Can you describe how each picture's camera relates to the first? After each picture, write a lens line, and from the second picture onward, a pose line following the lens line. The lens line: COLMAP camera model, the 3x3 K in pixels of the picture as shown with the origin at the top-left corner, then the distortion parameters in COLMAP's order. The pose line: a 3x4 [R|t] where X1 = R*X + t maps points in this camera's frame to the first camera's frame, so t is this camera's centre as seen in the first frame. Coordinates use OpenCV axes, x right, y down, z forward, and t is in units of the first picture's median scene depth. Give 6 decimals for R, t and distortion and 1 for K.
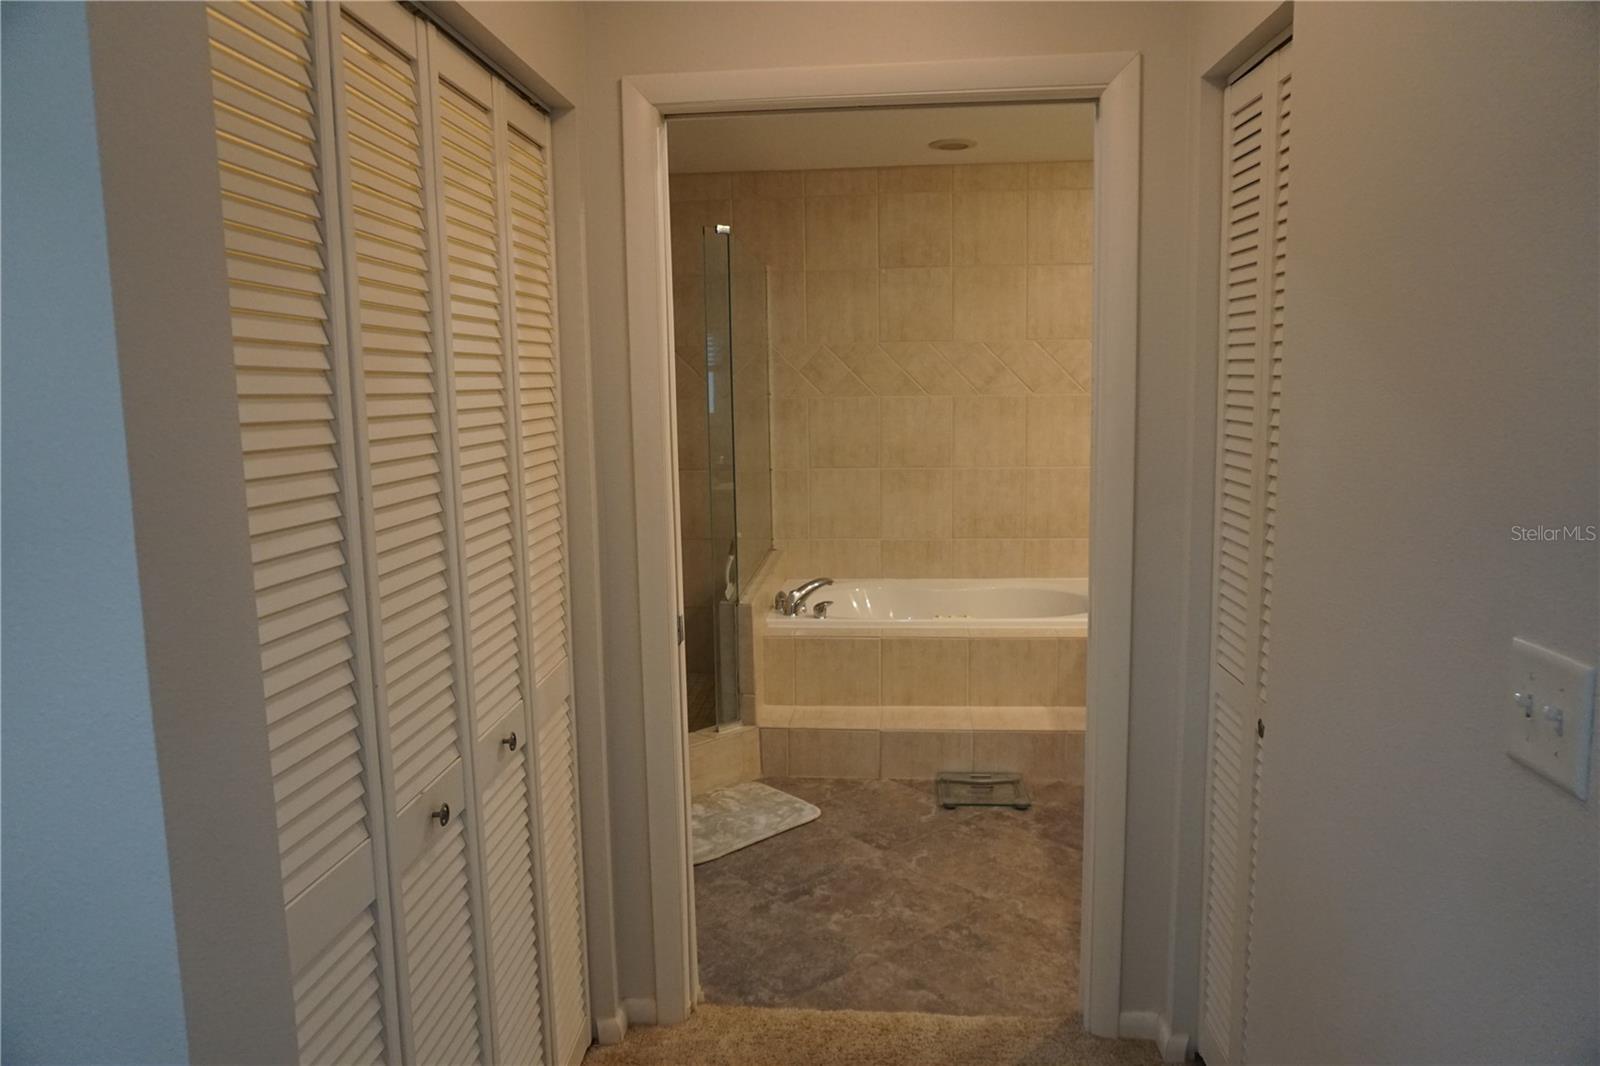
lens RADIAL K [[1068.1, 0, 800.6], [0, 1068.1, 533.0], [0, 0, 1]] dist [-0.055990, 0.042552]
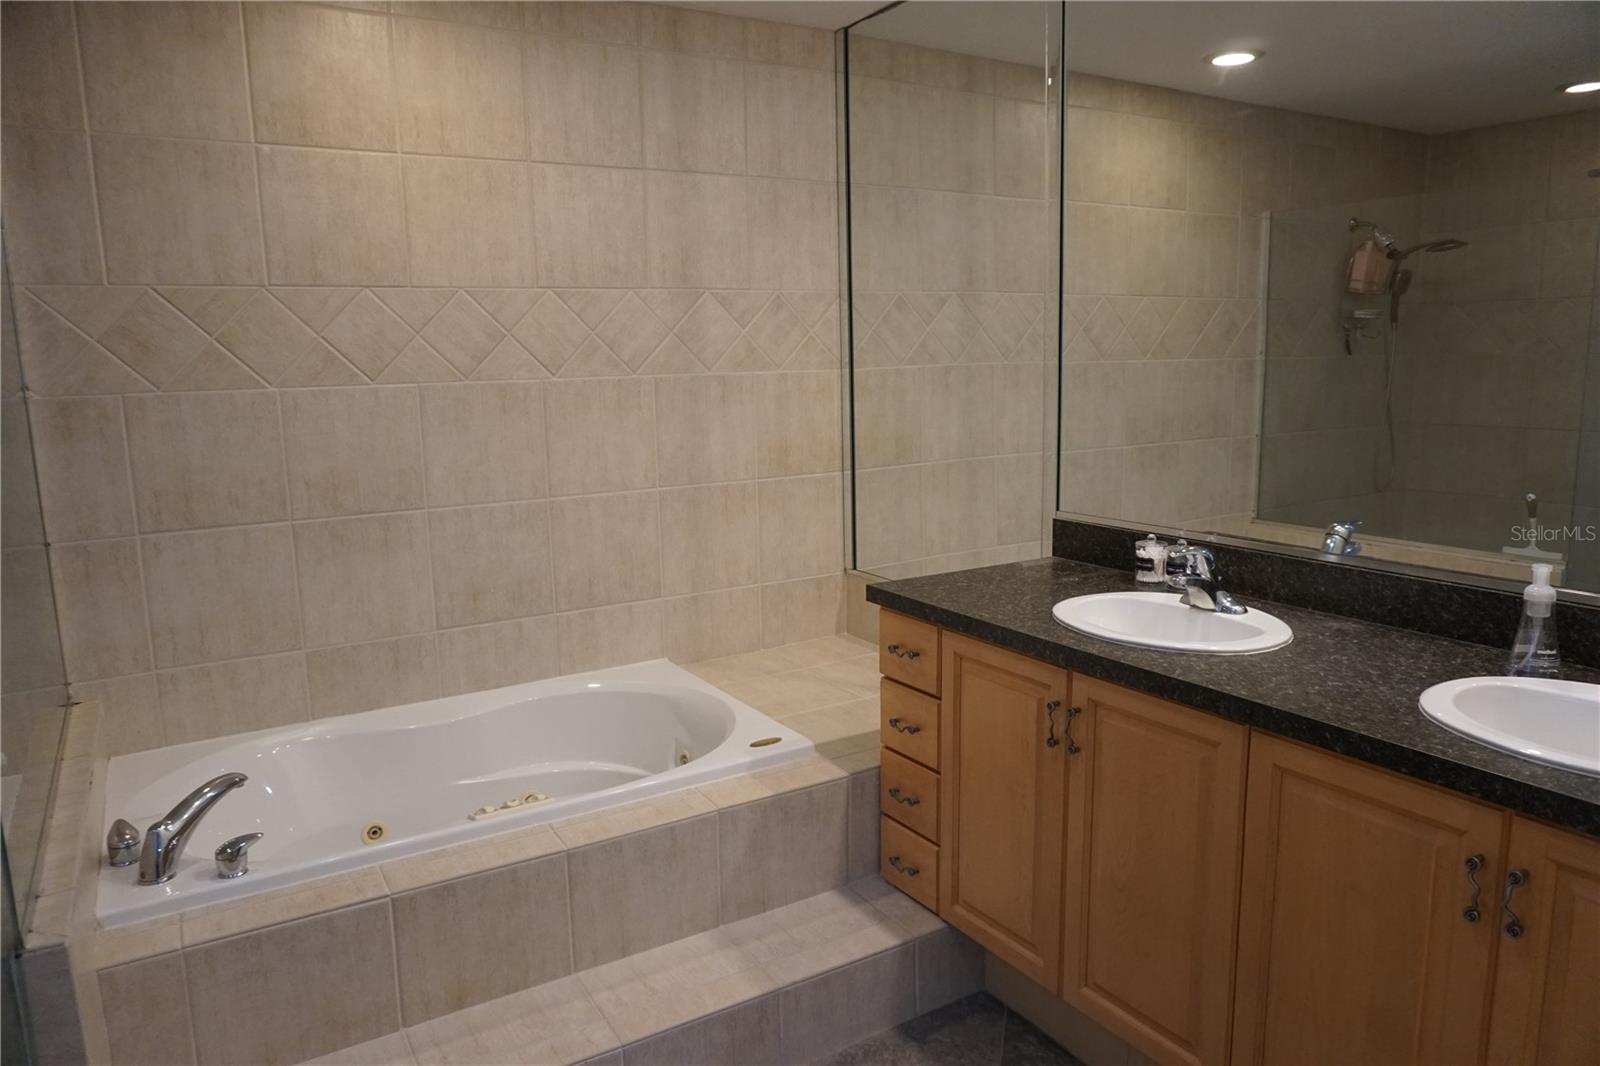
lens RADIAL K [[1068.1, 0, 800.6], [0, 1068.1, 533.0], [0, 0, 1]] dist [-0.055990, 0.042552]
pose [[0.808880, -0.098998, 0.579580, -0.030343], [0.090563, 0.994938, 0.043554, -0.060445], [-0.580958, 0.017259, 0.813751, 0.457340]]
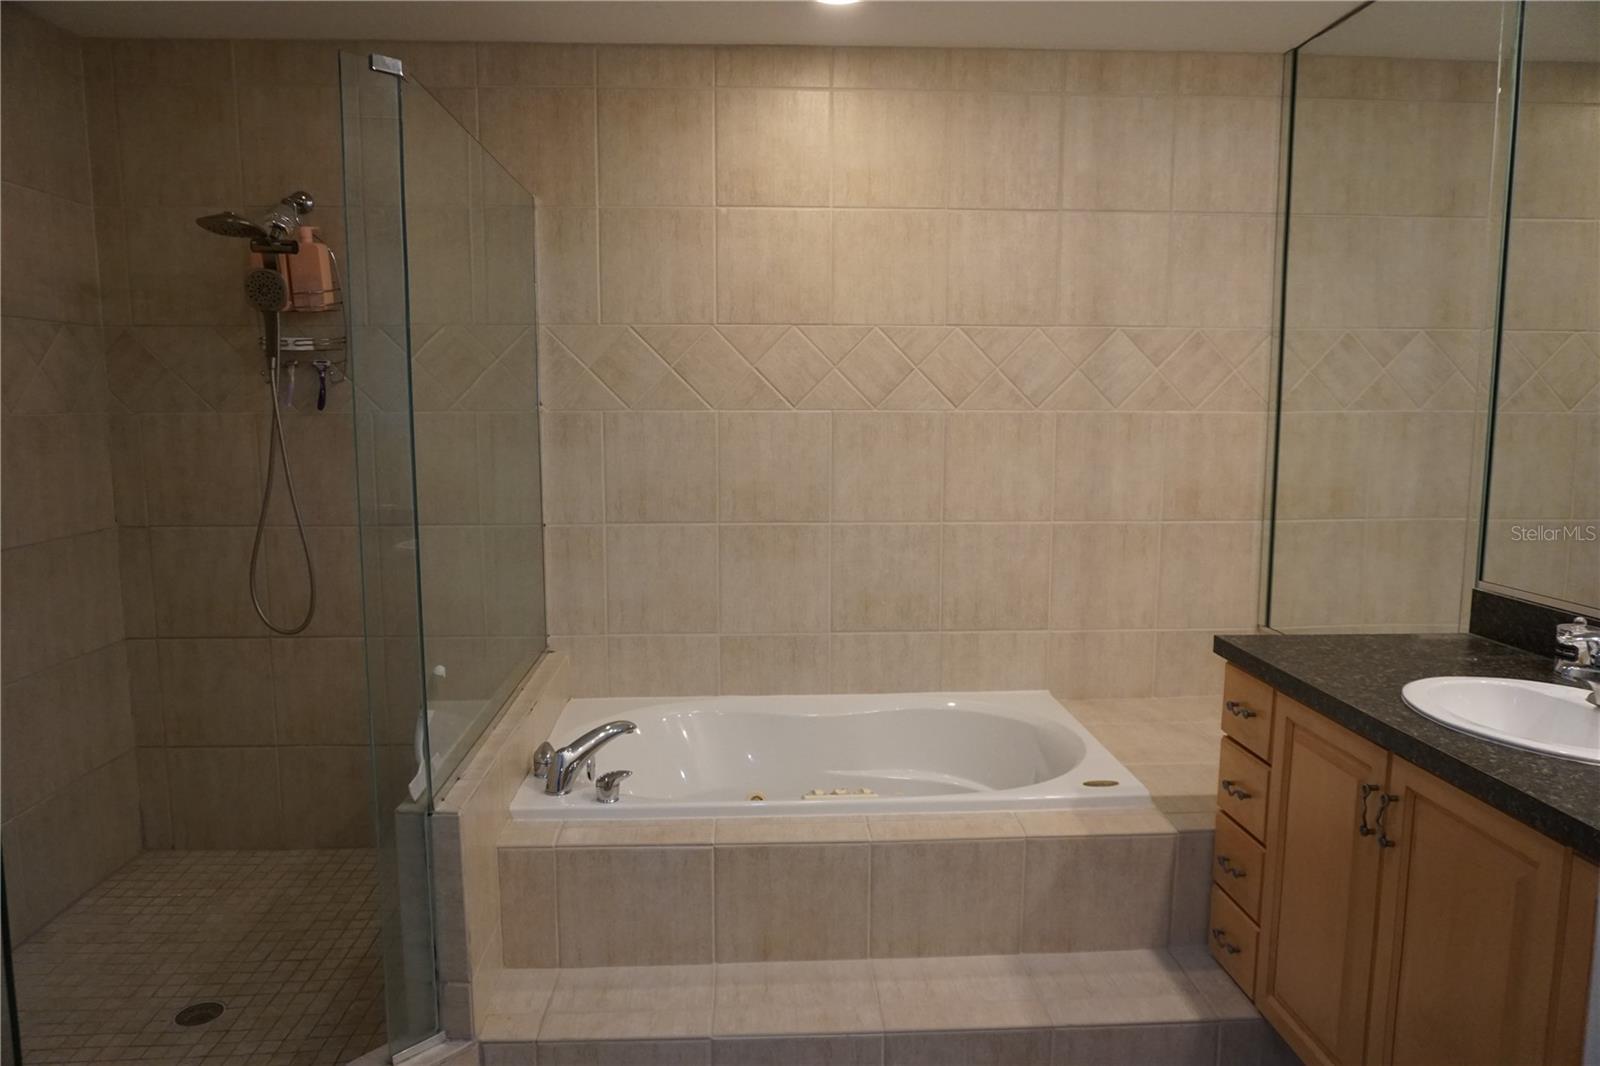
lens RADIAL K [[1068.1, 0, 800.6], [0, 1068.1, 533.0], [0, 0, 1]] dist [-0.055990, 0.042552]
pose [[0.990758, -0.000546, 0.135638, 0.040356], [0.002569, 0.999888, -0.014742, -0.050110], [-0.135615, 0.014954, 0.990649, 0.401500]]
